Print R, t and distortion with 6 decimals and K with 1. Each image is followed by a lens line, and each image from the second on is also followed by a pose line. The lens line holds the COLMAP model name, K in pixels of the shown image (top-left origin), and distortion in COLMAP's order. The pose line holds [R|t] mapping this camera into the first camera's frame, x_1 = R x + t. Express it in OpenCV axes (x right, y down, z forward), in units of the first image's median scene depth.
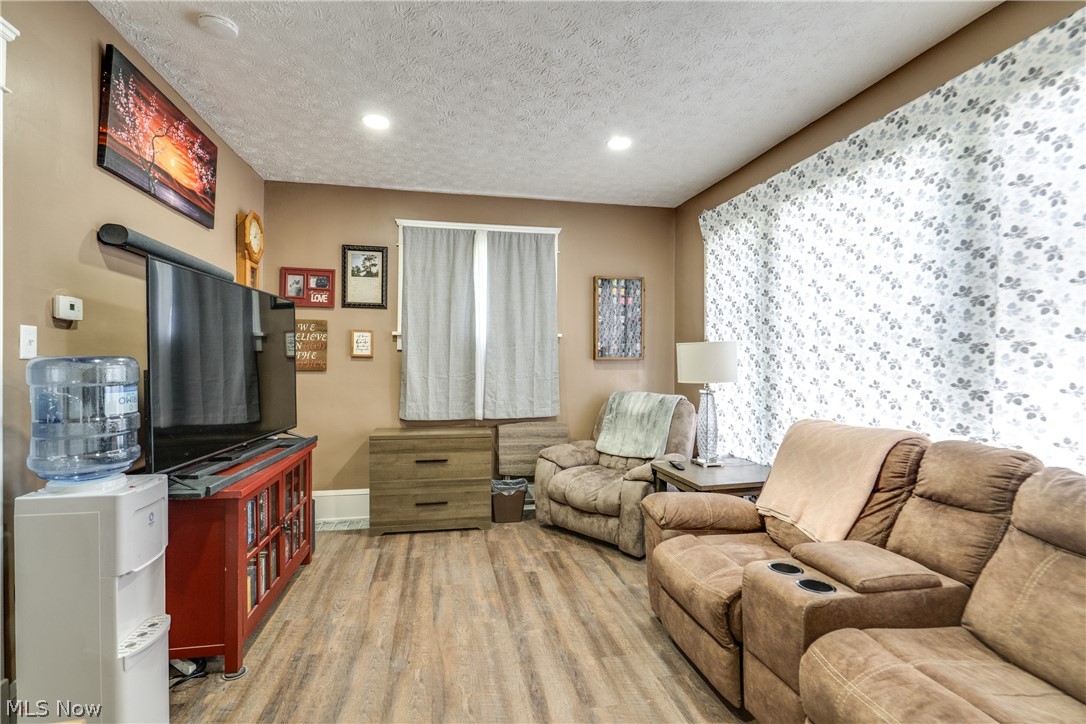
lens RADIAL K [[497.5, 0, 539.1], [0, 497.5, 360.8], [0, 0, 1]] dist [-0.004789, 0.002032]
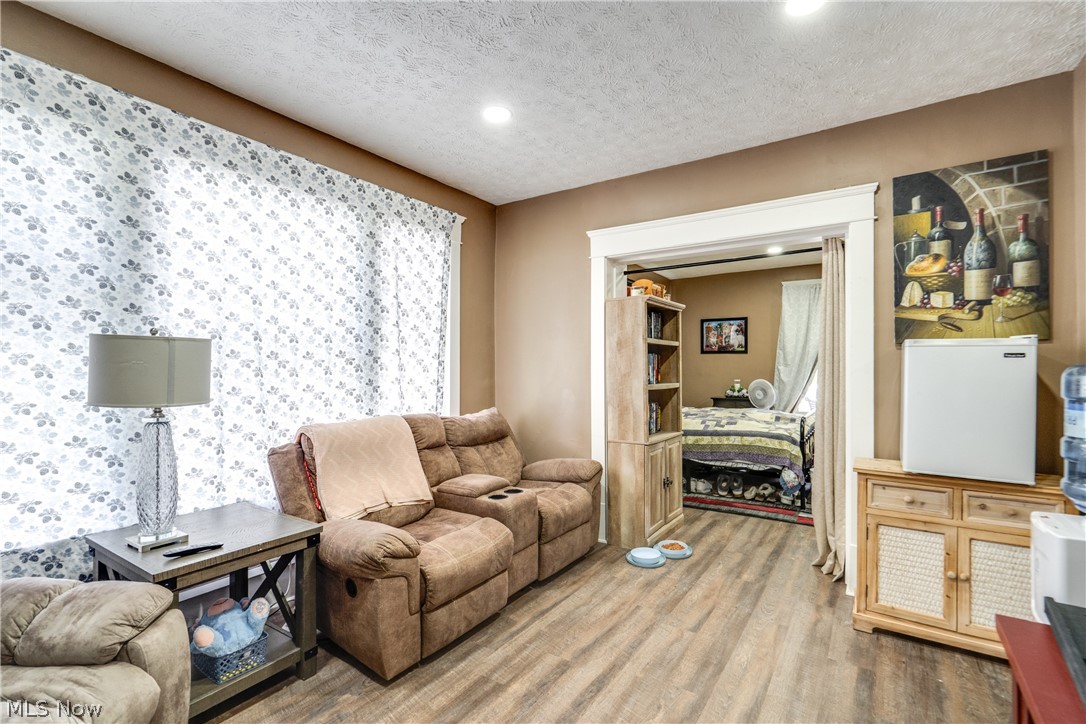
lens RADIAL K [[497.5, 0, 541.9], [0, 497.5, 366.6], [0, 0, 1]] dist [-0.004789, 0.002032]
pose [[-0.700709, 0.001498, 0.713446, -0.569271], [-0.000249, 0.999997, -0.002344, -0.000071], [-0.713447, -0.001820, -0.700707, 1.534279]]
